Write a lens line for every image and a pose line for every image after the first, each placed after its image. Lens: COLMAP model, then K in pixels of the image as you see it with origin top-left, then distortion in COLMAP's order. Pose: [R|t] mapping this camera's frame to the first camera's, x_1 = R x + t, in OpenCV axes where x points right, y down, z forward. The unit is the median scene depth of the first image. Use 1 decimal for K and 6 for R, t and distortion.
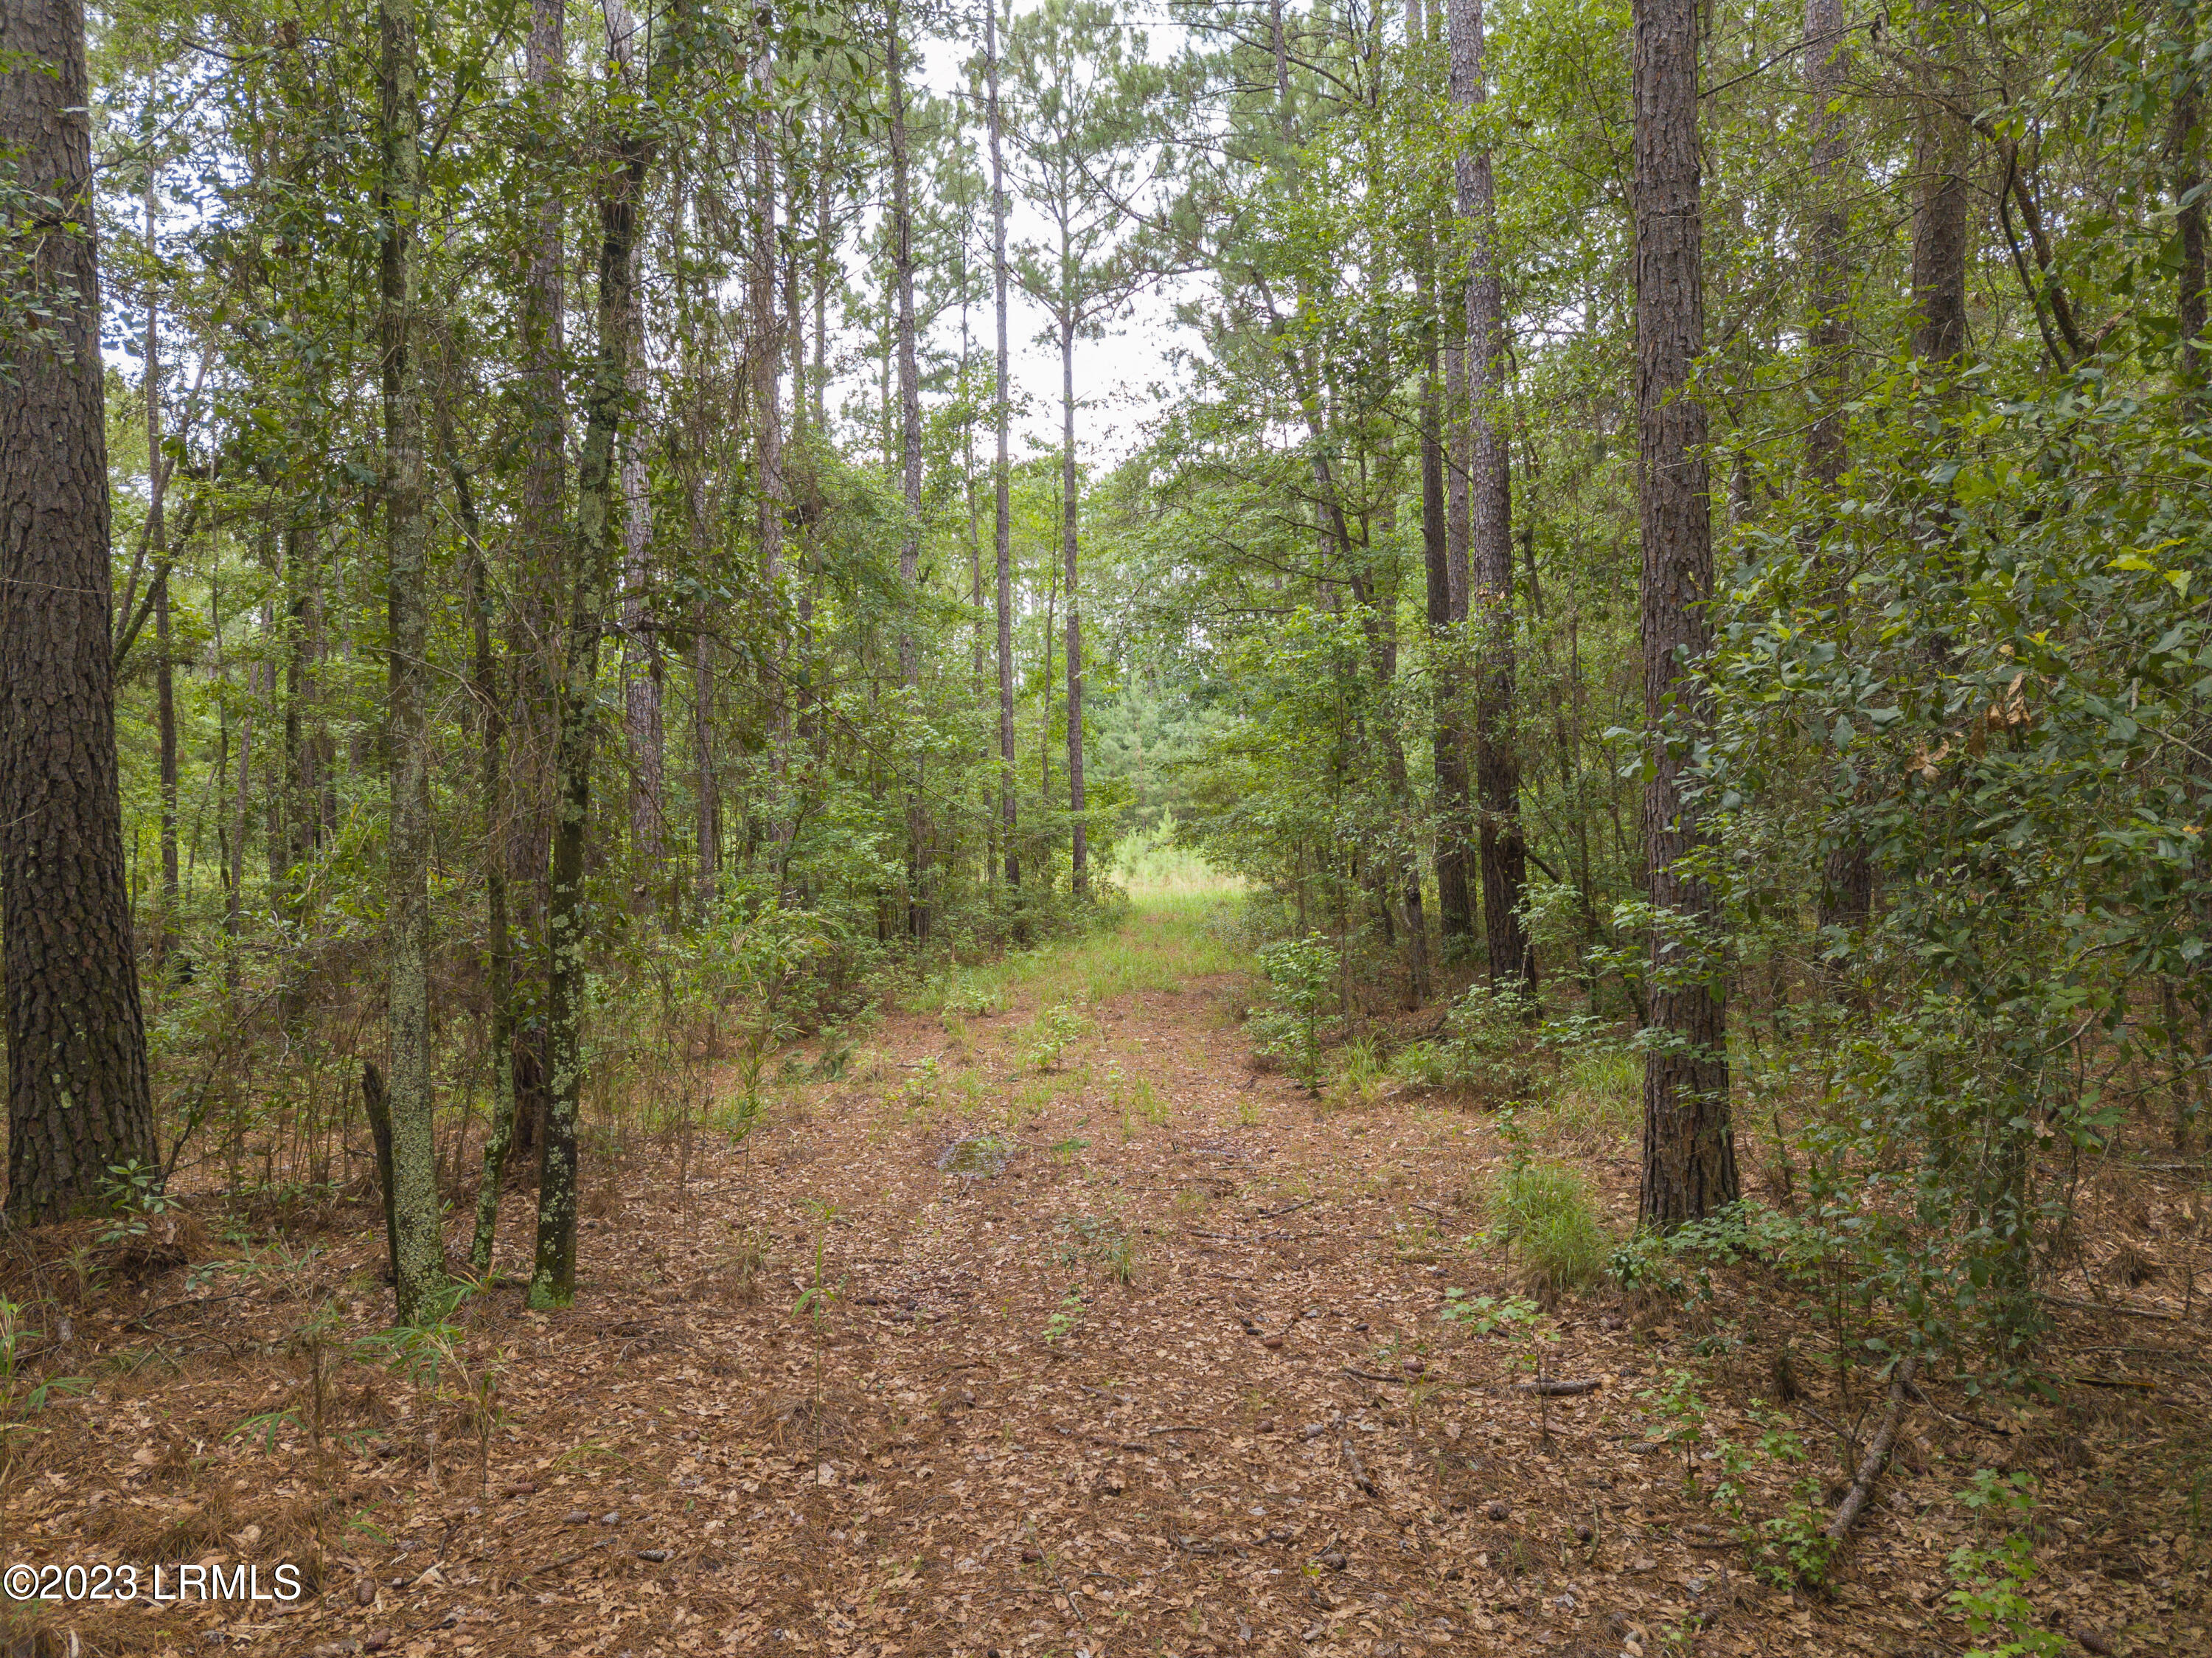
lens RADIAL K [[1692.5, 0, 1105.9], [0, 1692.5, 830.3], [0, 0, 1]] dist [0.022824, 0.008964]
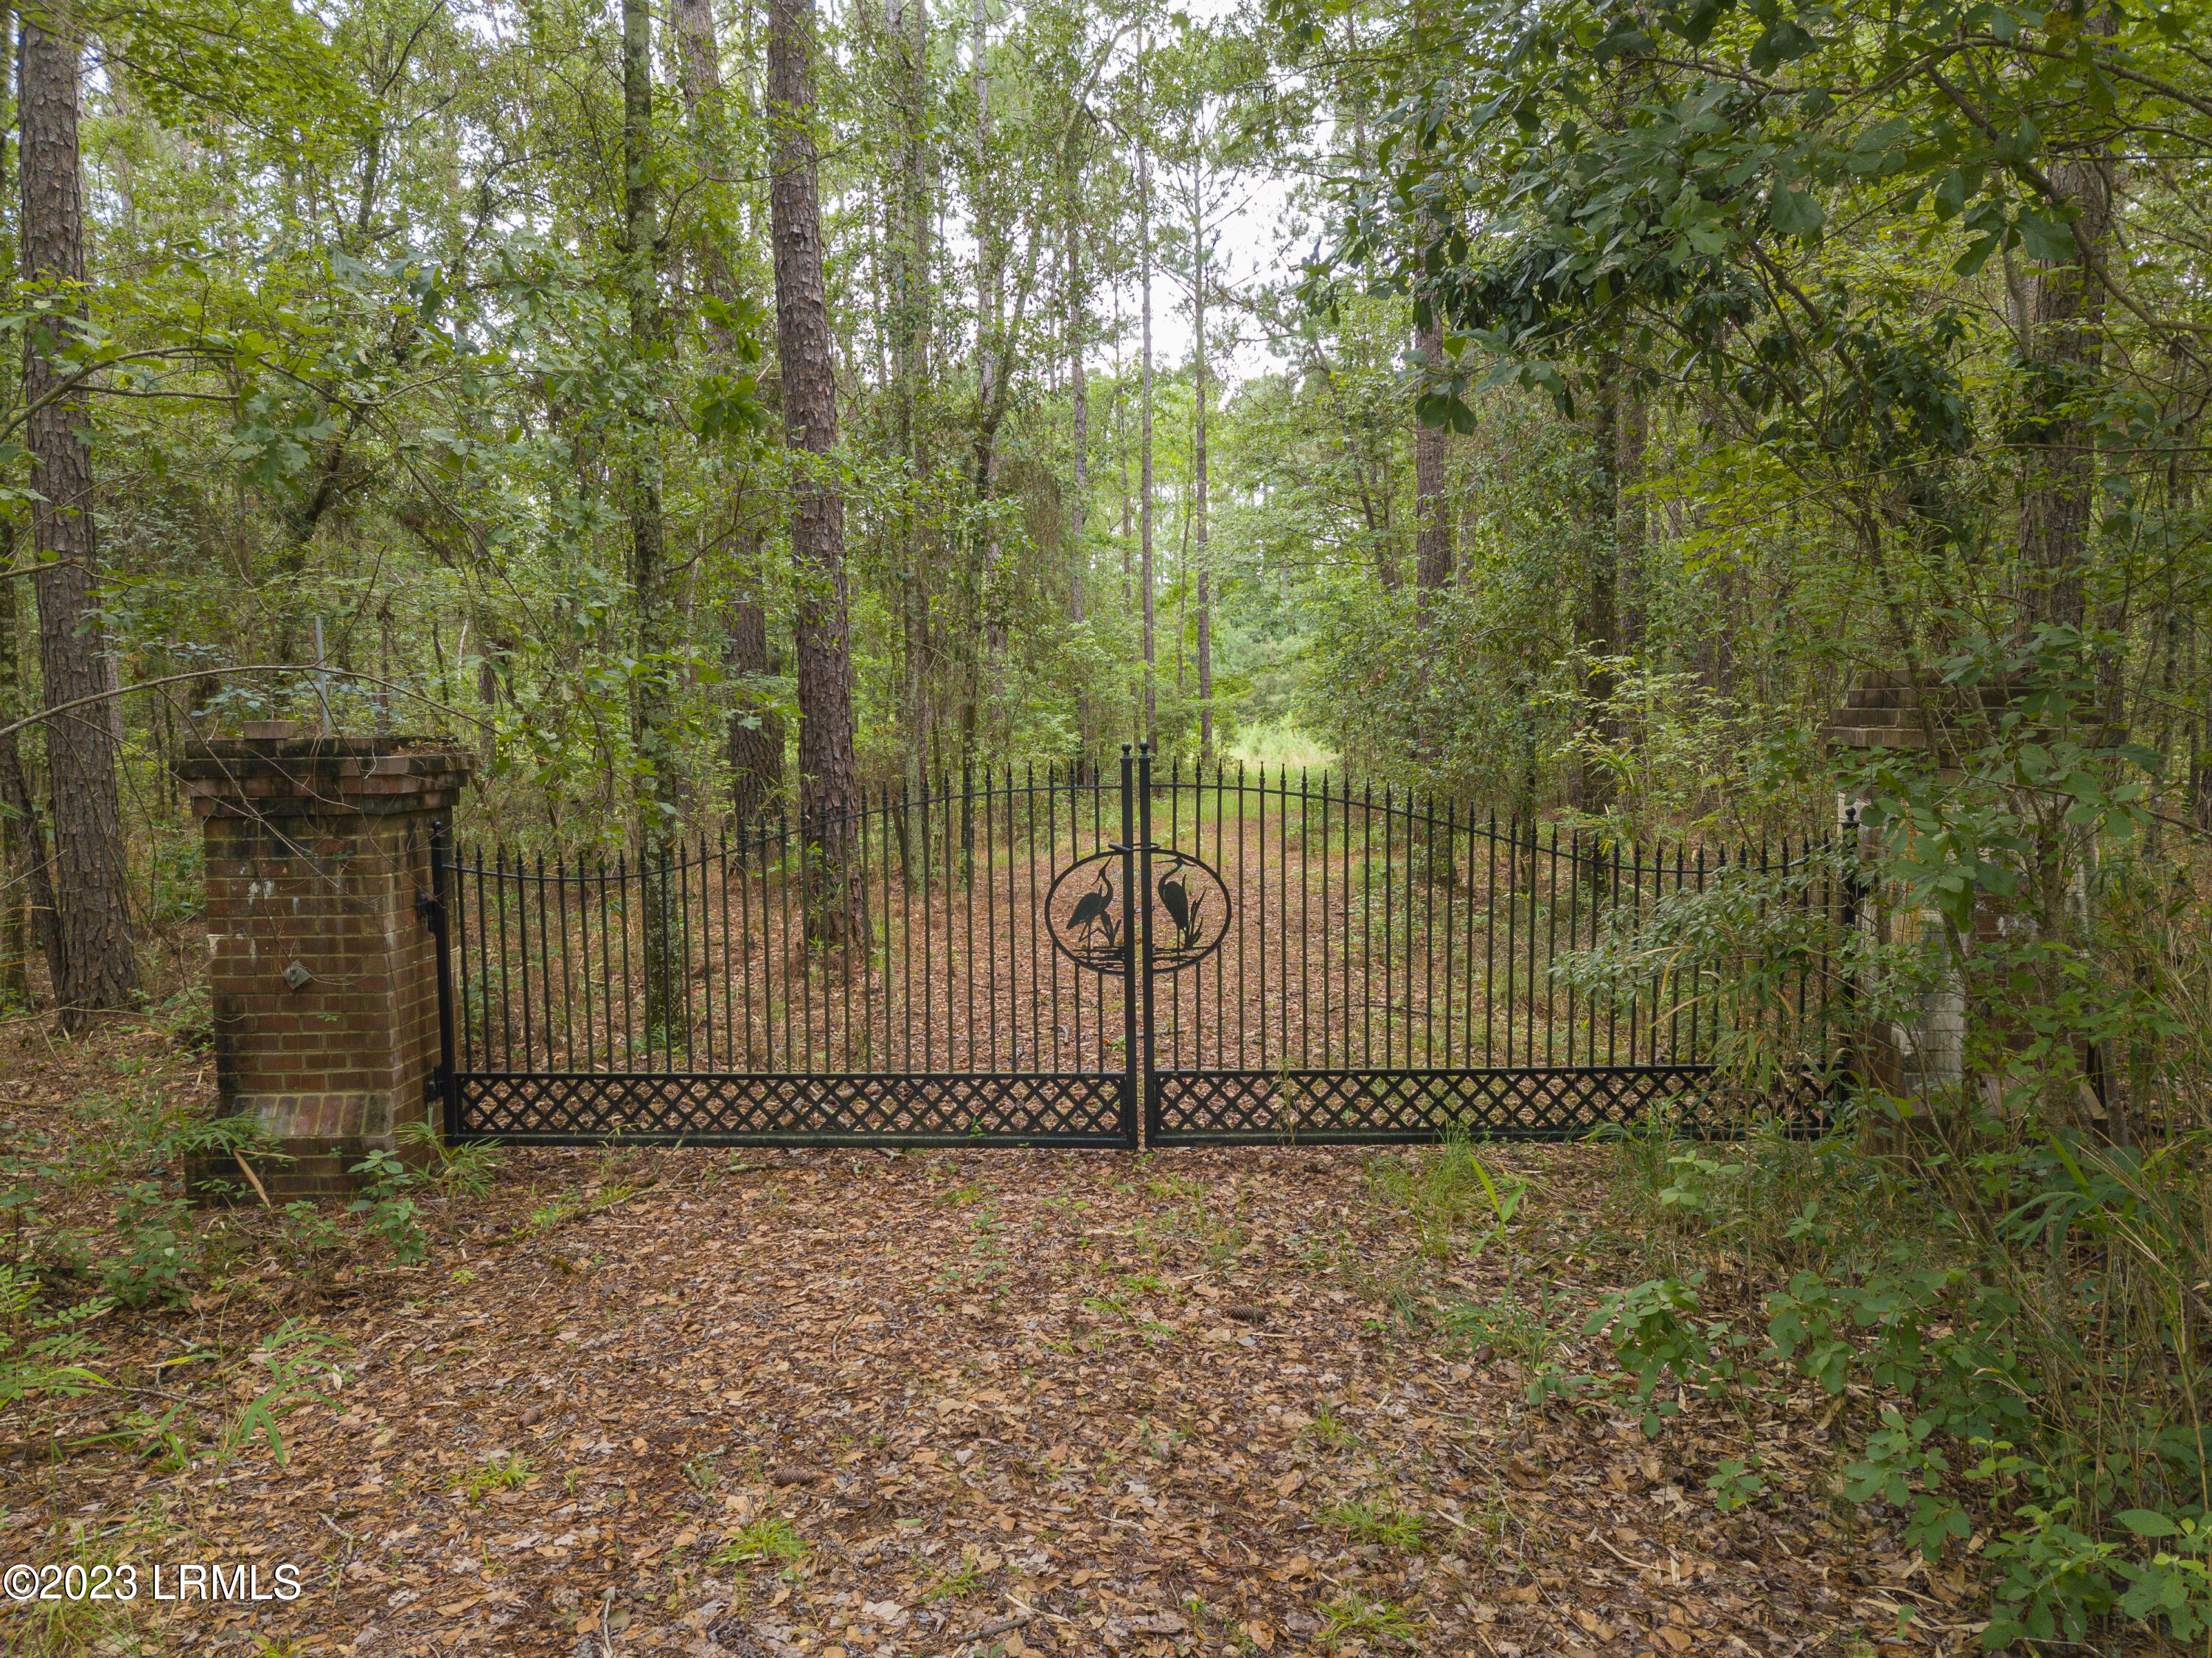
lens RADIAL K [[1692.5, 0, 1104.6], [0, 1692.5, 830.9], [0, 0, 1]] dist [0.022824, 0.008964]
pose [[0.996351, 0.007382, -0.085025, 0.015960], [-0.001663, 0.997742, 0.067142, 0.002070], [0.085329, -0.066756, 0.994114, -0.254759]]
